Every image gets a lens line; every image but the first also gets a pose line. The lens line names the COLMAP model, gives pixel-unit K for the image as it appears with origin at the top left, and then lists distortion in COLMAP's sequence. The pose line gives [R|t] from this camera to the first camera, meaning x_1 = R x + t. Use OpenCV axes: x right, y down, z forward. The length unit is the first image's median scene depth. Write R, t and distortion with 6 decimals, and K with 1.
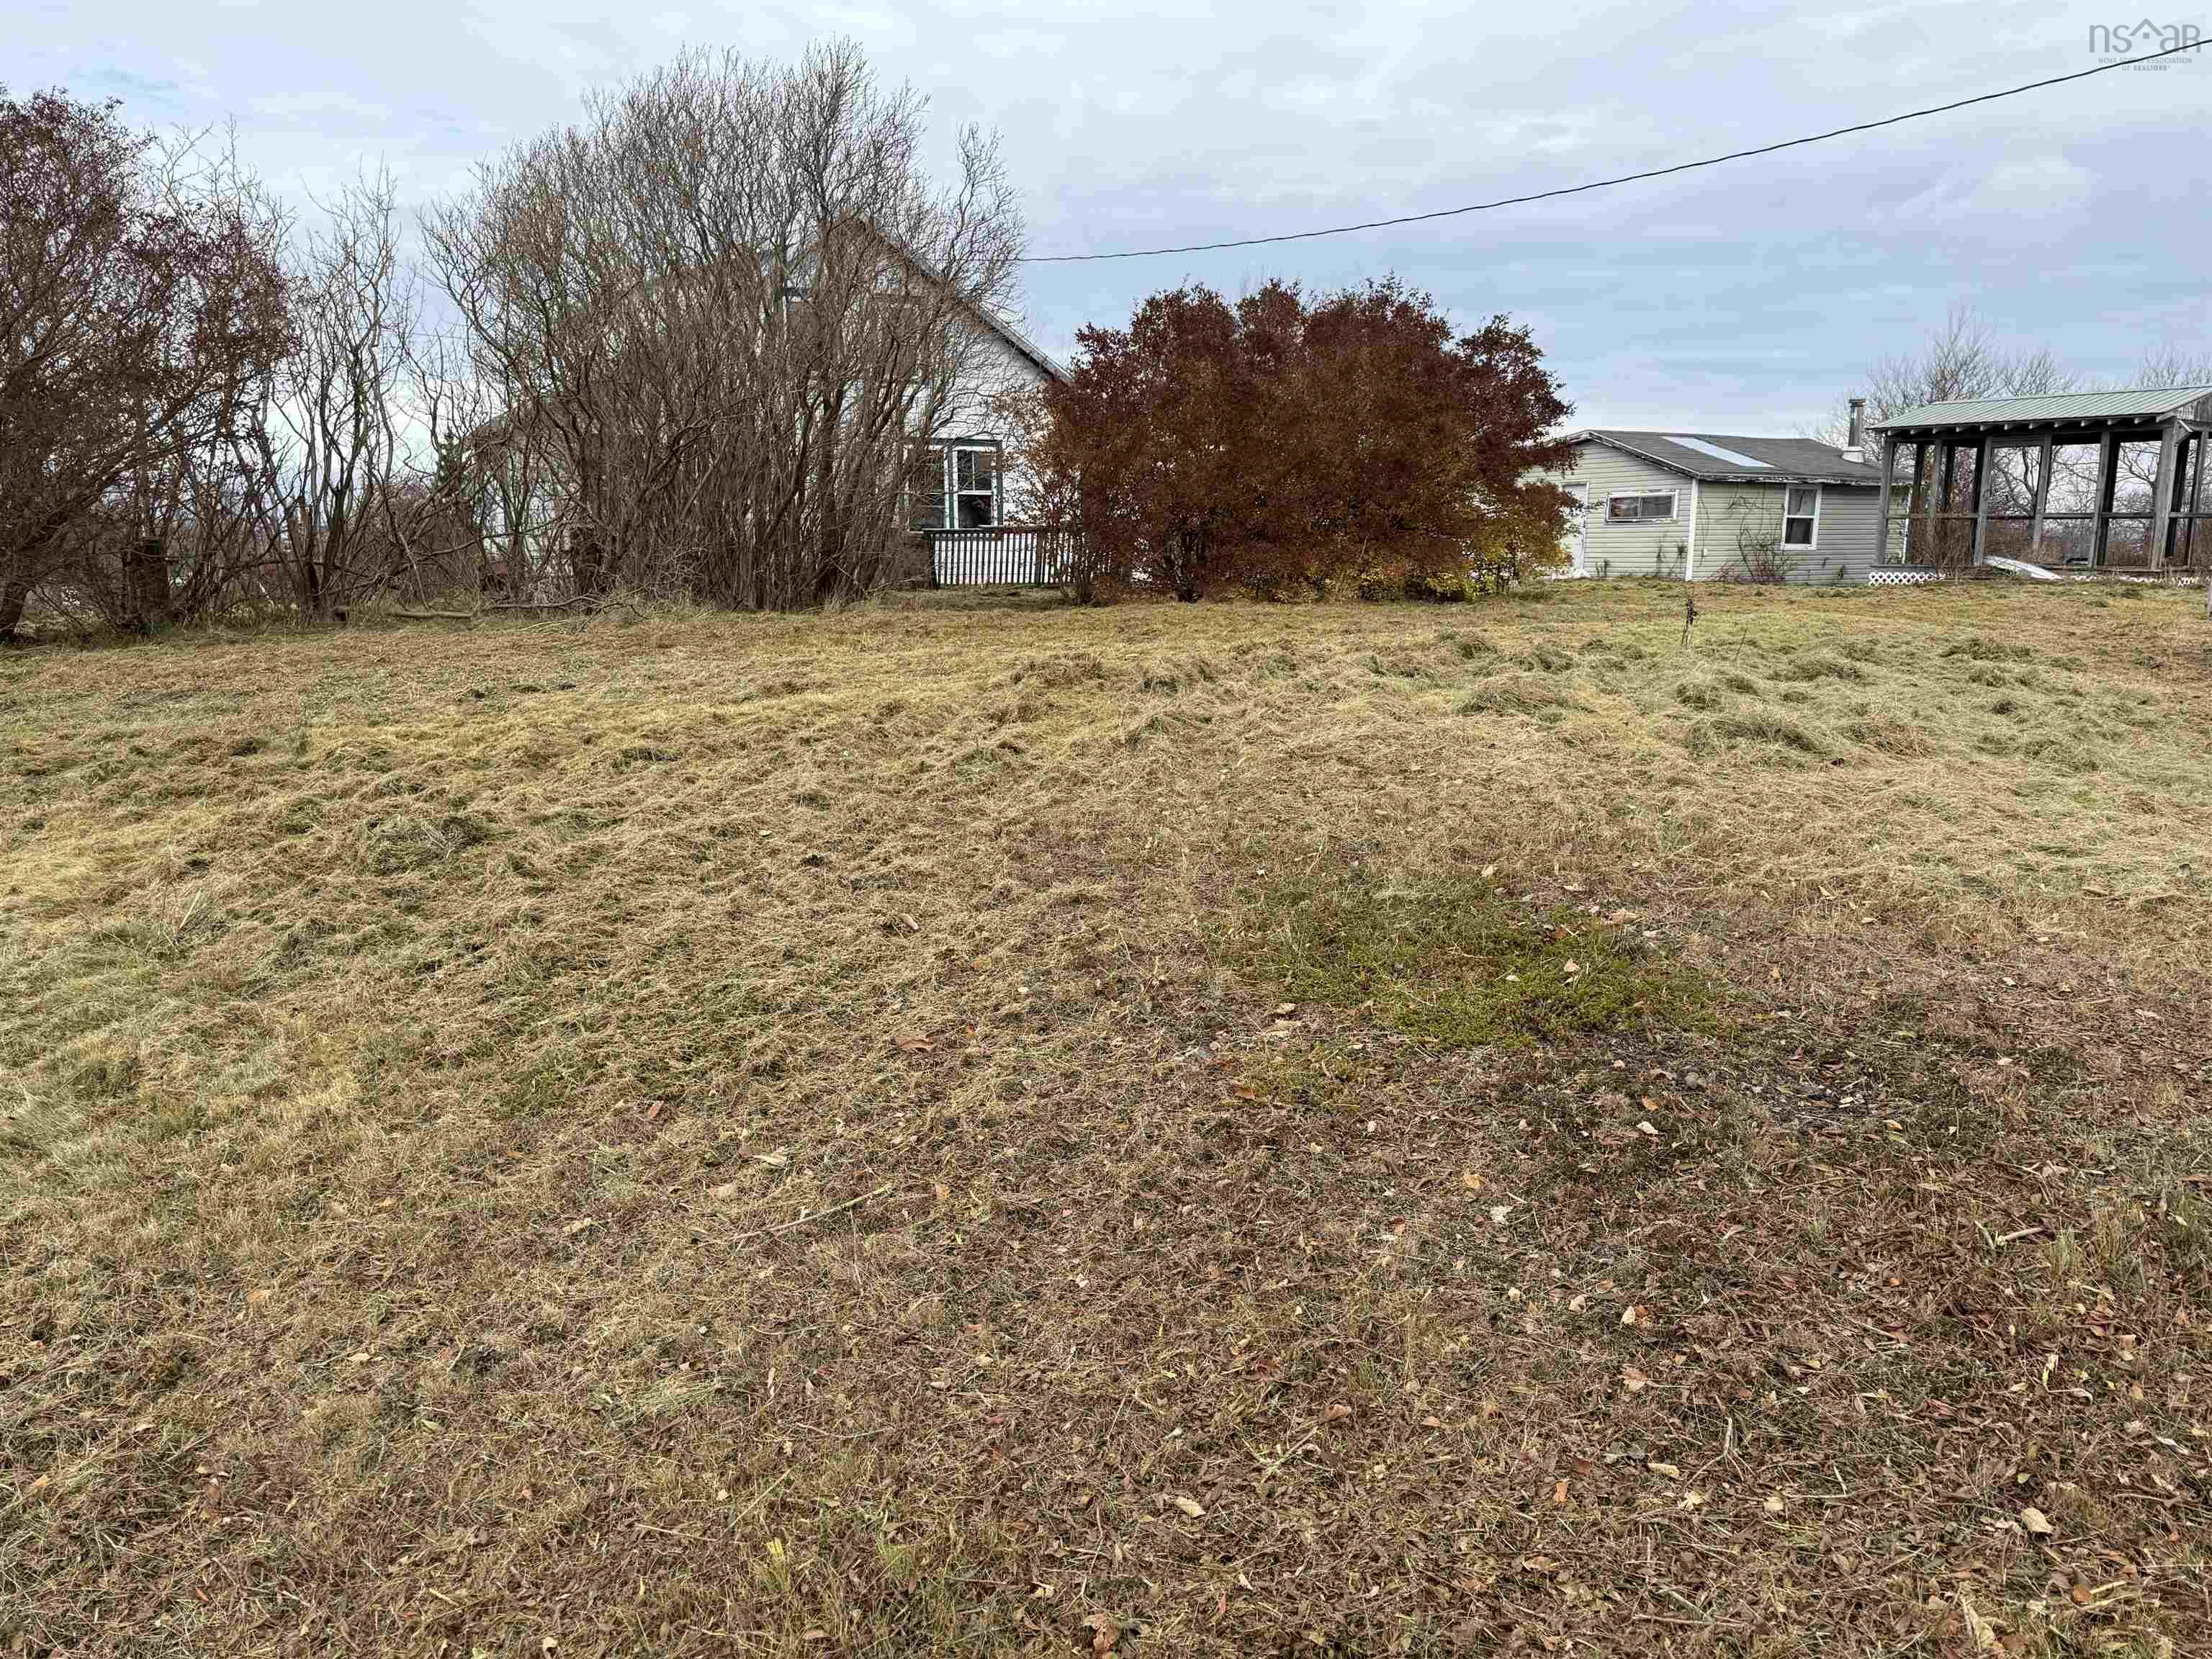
lens RADIAL K [[1551.0, 0, 1117.3], [0, 1551.0, 820.3], [0, 0, 1]] dist [0.039905, -0.041581]
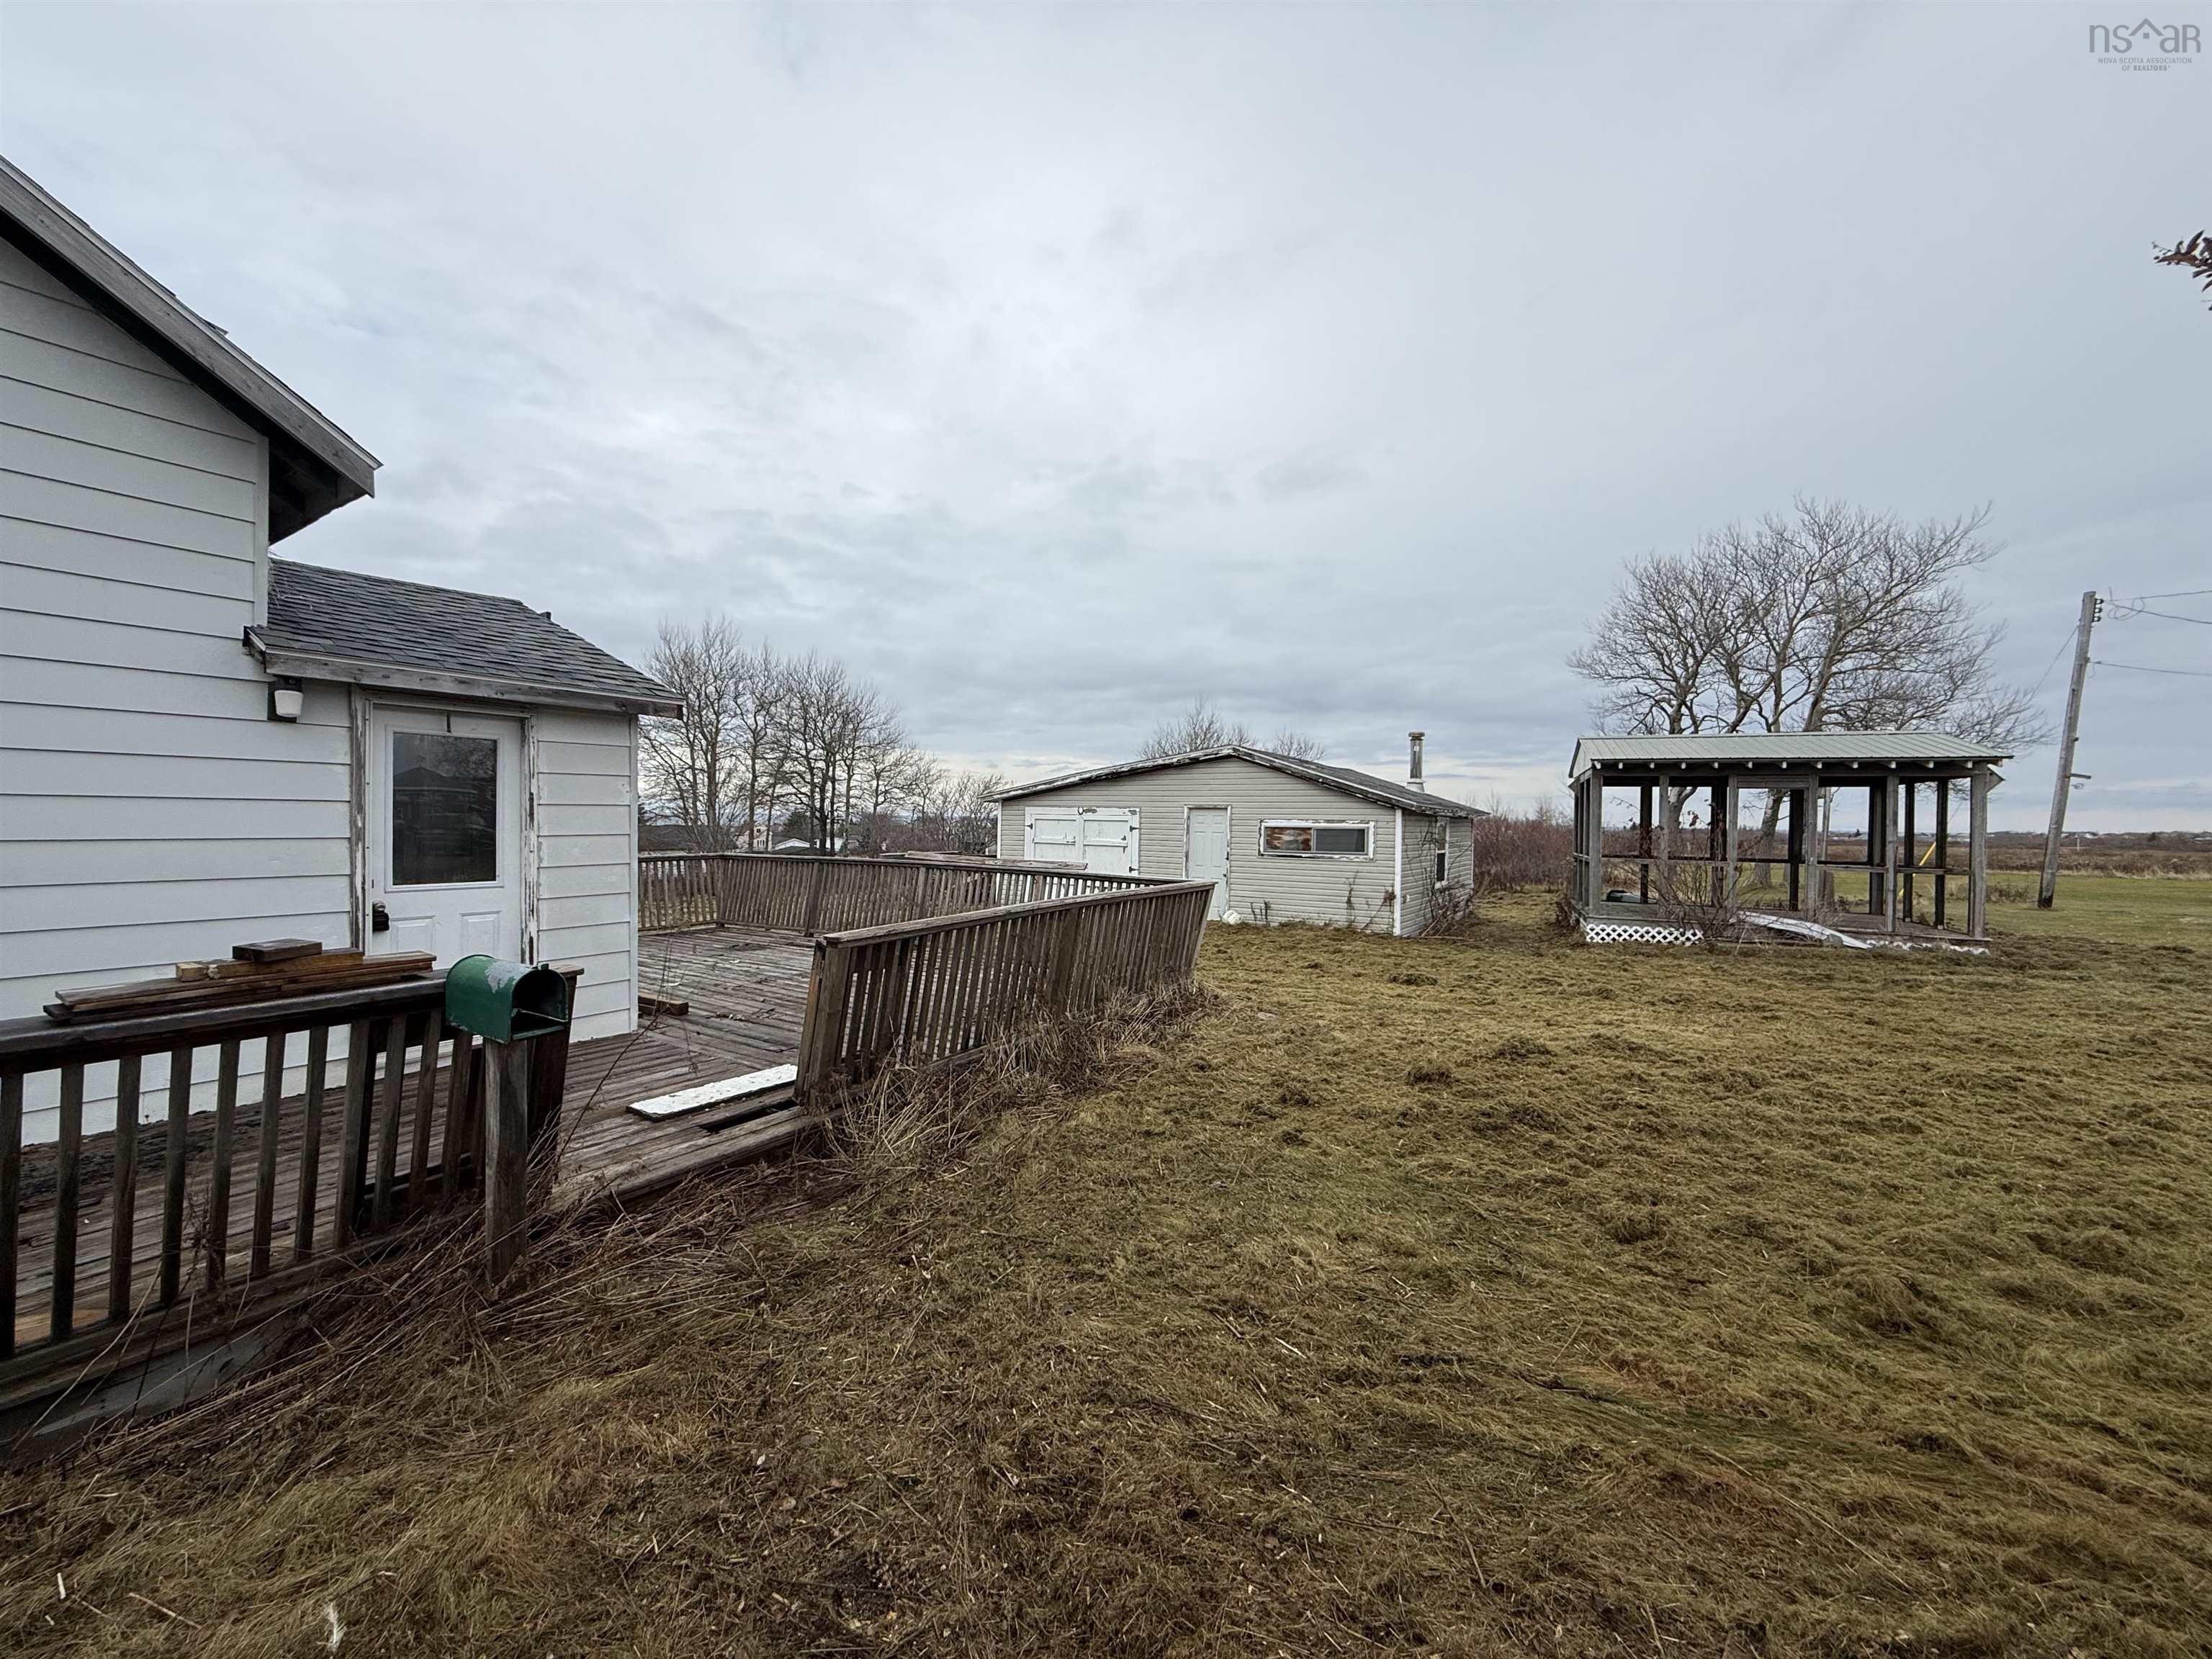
lens RADIAL K [[879.2, 0, 1110.0], [0, 879.2, 829.2], [0, 0, 1]] dist [-0.005880, 0.000705]
pose [[0.859004, 0.008260, 0.511903, 0.013580], [0.073868, 0.987408, -0.139888, -0.150929], [-0.506613, 0.157977, 0.847577, 0.668795]]
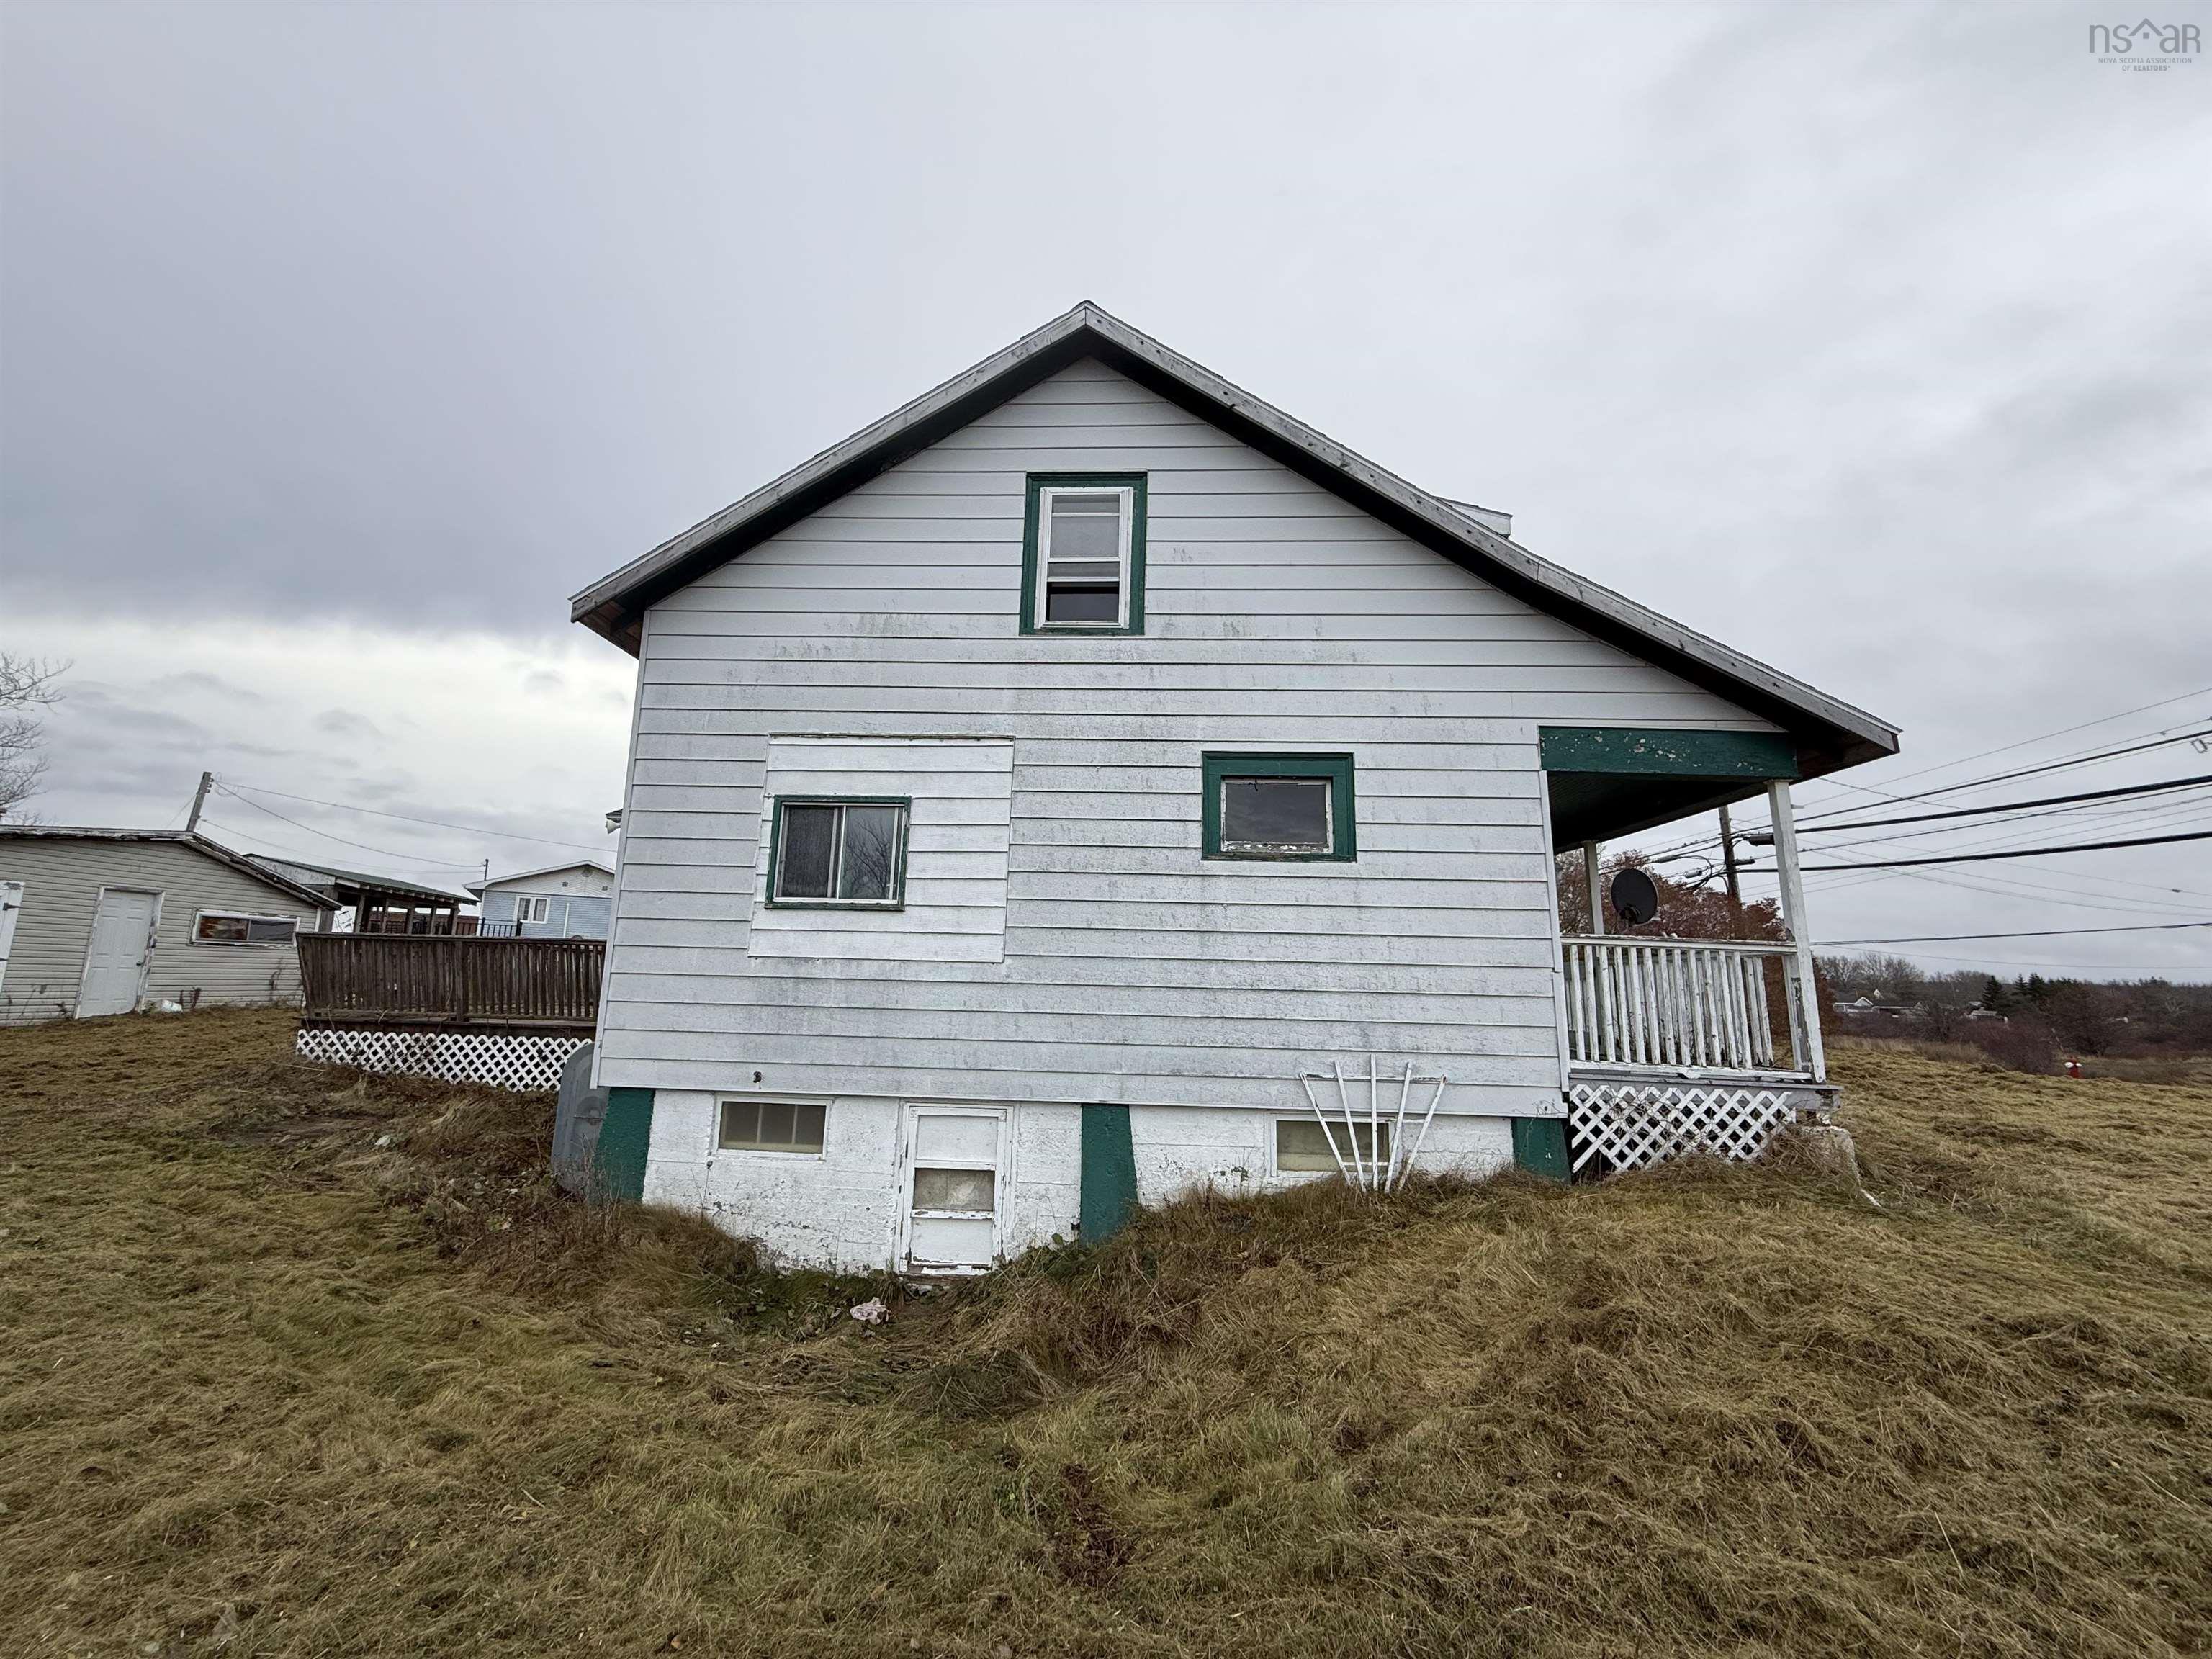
lens RADIAL K [[879.2, 0, 1104.1], [0, 879.2, 833.4], [0, 0, 1]] dist [-0.005880, 0.000705]
pose [[-0.880527, 0.061388, 0.470004, -0.346527], [0.061005, 0.998008, -0.016063, -0.218796], [-0.470053, 0.014529, -0.882518, 1.215320]]
